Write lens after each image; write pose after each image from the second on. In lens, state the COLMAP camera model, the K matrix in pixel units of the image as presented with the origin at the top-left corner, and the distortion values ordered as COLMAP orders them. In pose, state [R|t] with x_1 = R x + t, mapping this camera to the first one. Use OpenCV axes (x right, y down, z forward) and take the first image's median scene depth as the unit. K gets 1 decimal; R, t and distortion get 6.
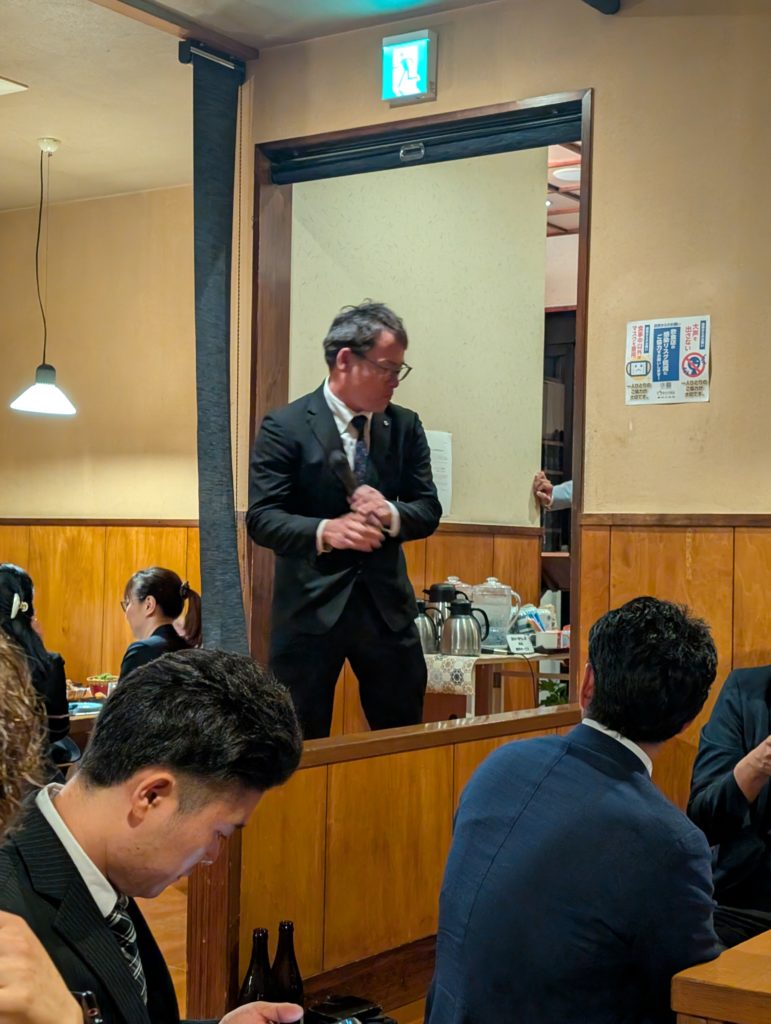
lens RADIAL K [[1581.9, 0, 379.4], [0, 1581.9, 506.0], [0, 0, 1]] dist [0.039856, 0.000000]
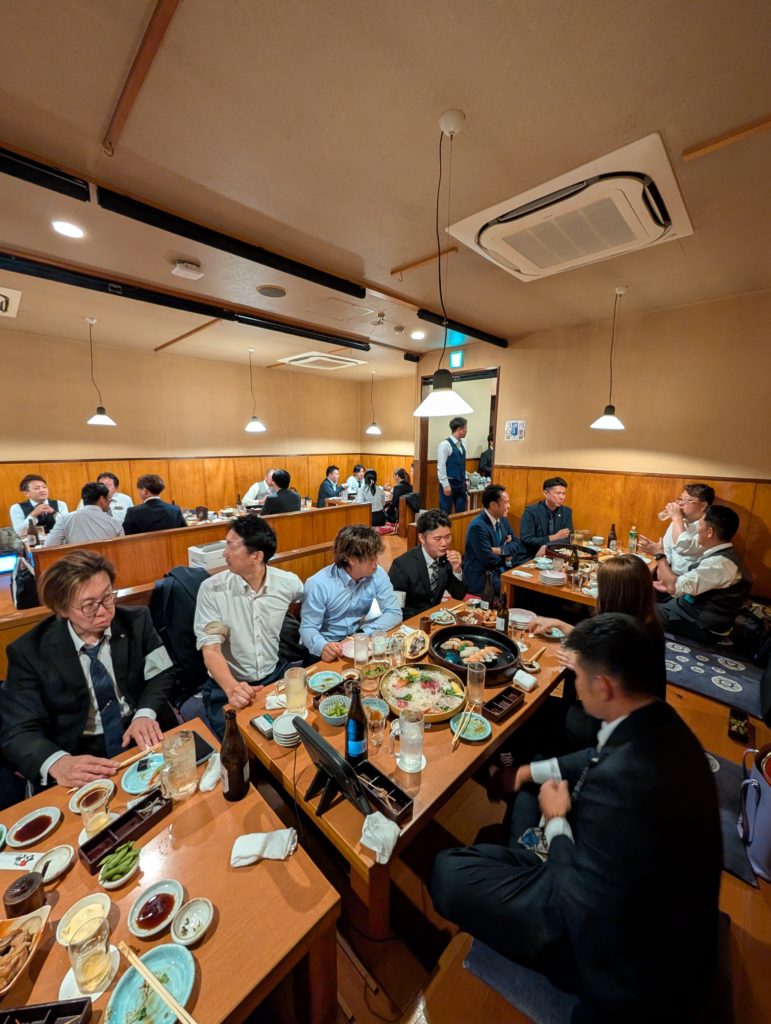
lens RADIAL K [[385.5, 0, 390.2], [0, 385.5, 501.0], [0, 0, 1]] dist [-0.002275, 0.000149]
pose [[0.988669, 0.011649, -0.149658, -0.000015], [0.015876, 0.983278, 0.181418, -0.092558], [0.149268, -0.181738, 0.971952, -0.127706]]
